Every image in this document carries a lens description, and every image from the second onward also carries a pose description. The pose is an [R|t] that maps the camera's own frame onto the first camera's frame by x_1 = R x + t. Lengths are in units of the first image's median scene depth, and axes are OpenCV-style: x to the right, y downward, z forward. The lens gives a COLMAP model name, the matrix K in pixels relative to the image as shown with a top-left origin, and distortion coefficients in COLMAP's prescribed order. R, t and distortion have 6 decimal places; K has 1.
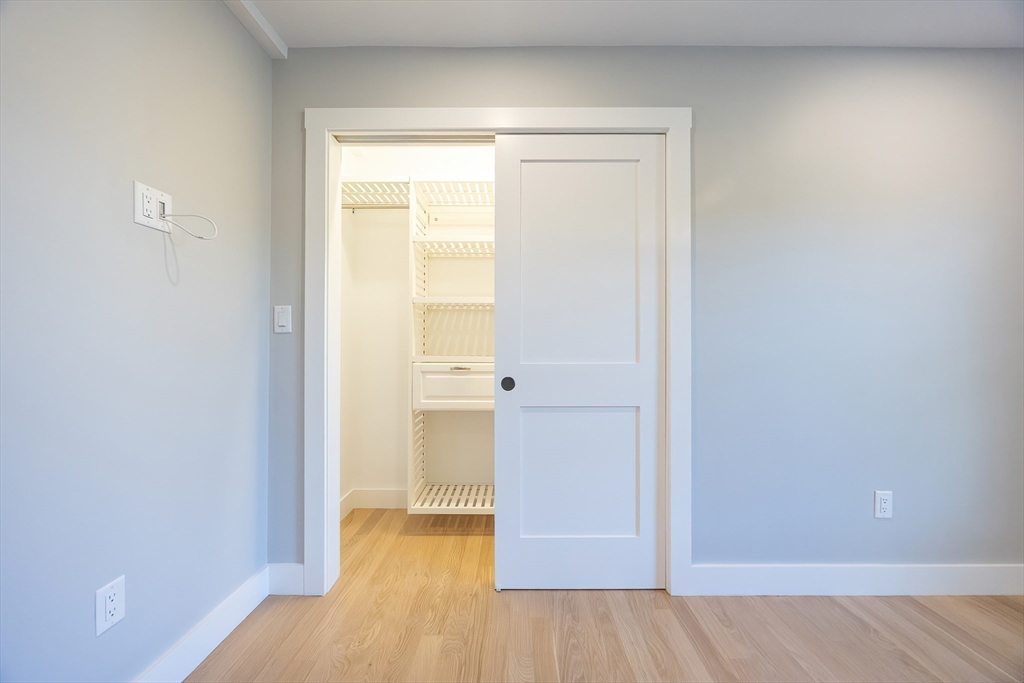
lens RADIAL K [[402.1, 0, 513.2], [0, 402.1, 346.3], [0, 0, 1]] dist [-0.001058, -0.000323]
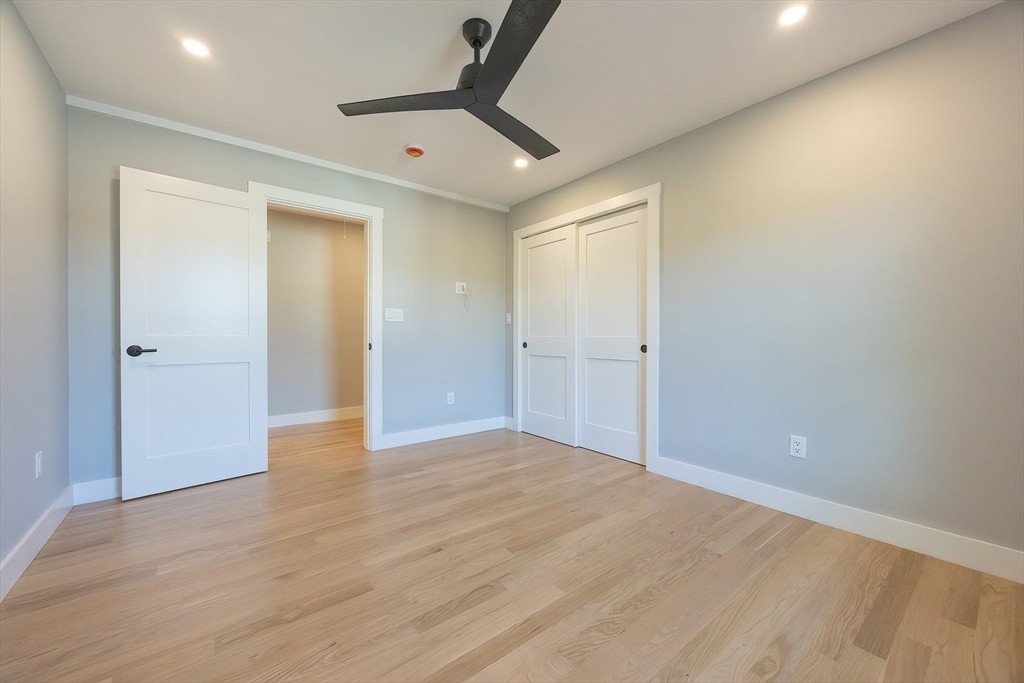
lens RADIAL K [[390.8, 0, 529.1], [0, 390.8, 341.3], [0, 0, 1]] dist [-0.000283, -0.000048]
pose [[0.649119, 0.009975, -0.760622, 1.352628], [0.004931, 0.999838, 0.017320, 0.032061], [0.760671, -0.014993, 0.648964, -0.474119]]
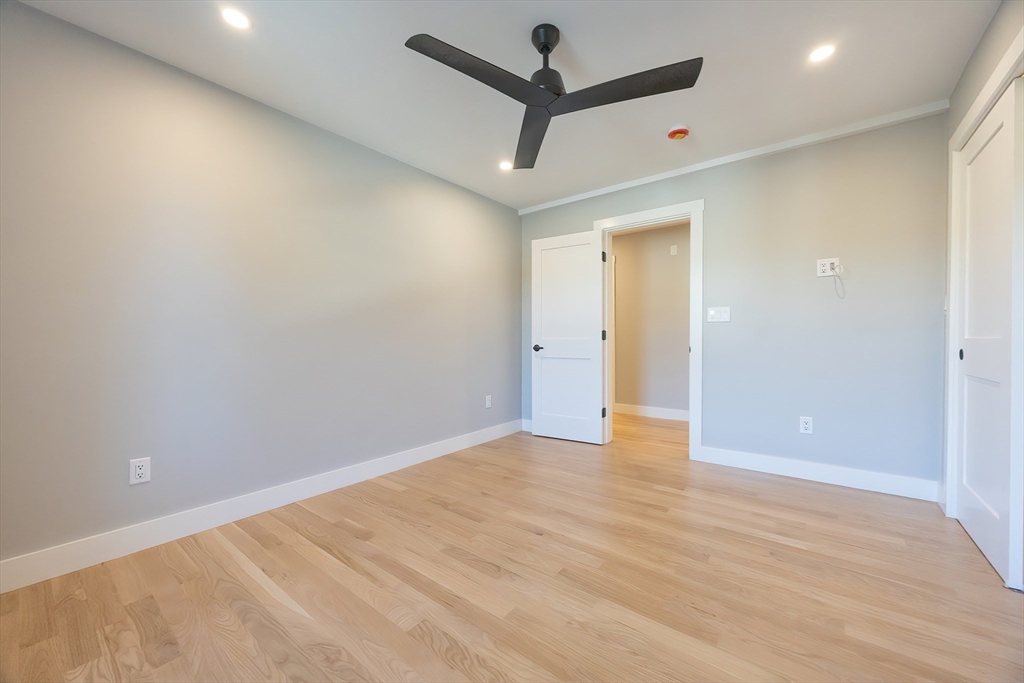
lens RADIAL K [[402.1, 0, 513.2], [0, 402.1, 346.3], [0, 0, 1]] dist [-0.001058, -0.000323]
pose [[-0.607918, 0.018582, -0.793783, 1.384660], [0.010861, 0.999827, 0.015088, 0.035052], [0.793926, 0.000551, -0.608014, 0.670673]]
